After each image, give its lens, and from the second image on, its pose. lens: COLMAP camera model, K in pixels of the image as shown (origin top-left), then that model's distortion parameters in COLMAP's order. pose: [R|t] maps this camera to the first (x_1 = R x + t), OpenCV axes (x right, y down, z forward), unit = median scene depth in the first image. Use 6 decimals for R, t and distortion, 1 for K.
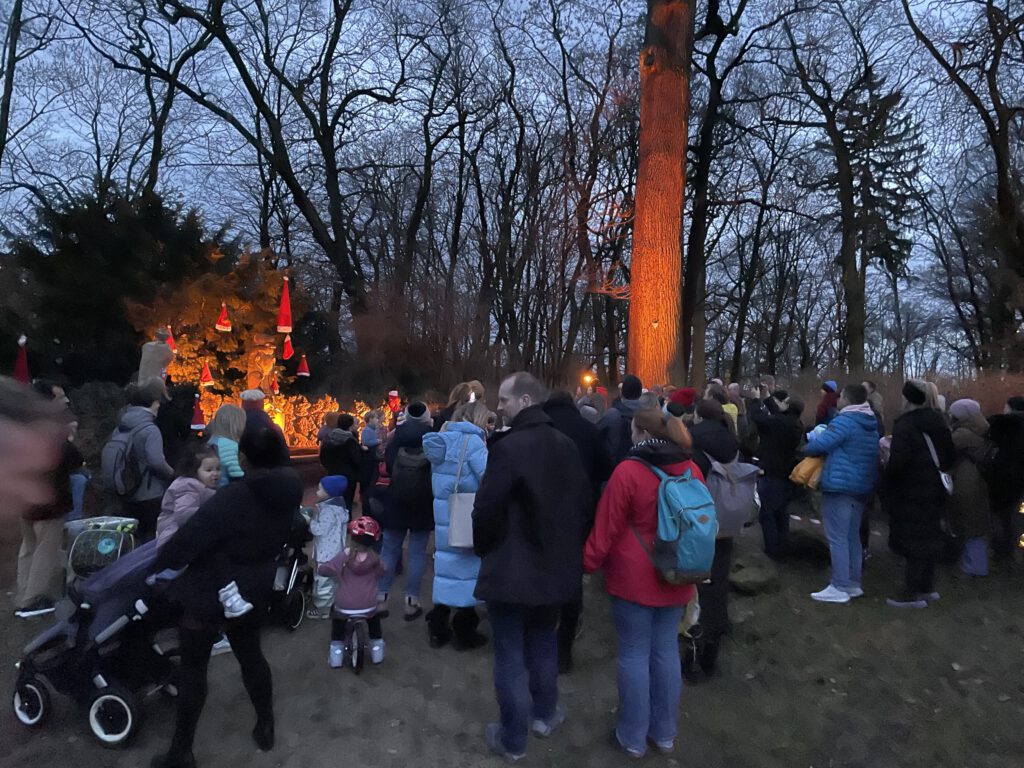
lens RADIAL K [[783.0, 0, 526.6], [0, 783.0, 381.4], [0, 0, 1]] dist [0.093214, -0.125693]
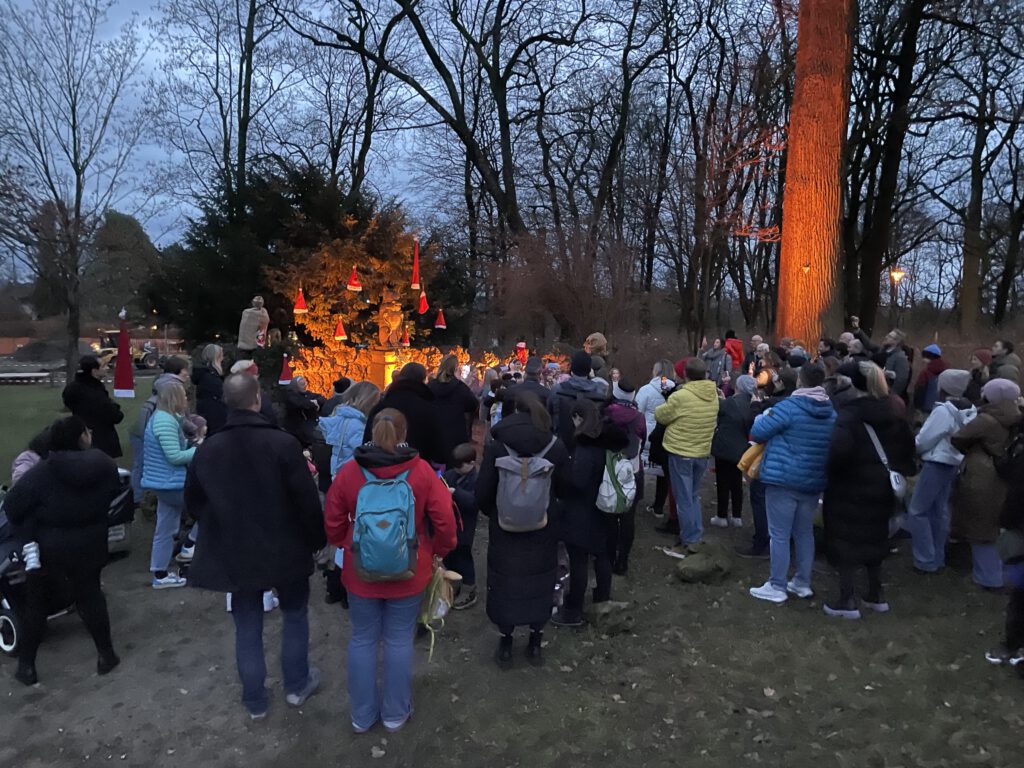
lens RADIAL K [[777.4, 0, 515.8], [0, 777.4, 387.5], [0, 0, 1]] dist [0.092950, -0.144000]
pose [[0.941491, 0.025725, -0.336056, 0.184931], [0.005286, 0.995833, 0.091039, -0.024260], [0.336998, -0.087488, 0.937432, 0.029440]]
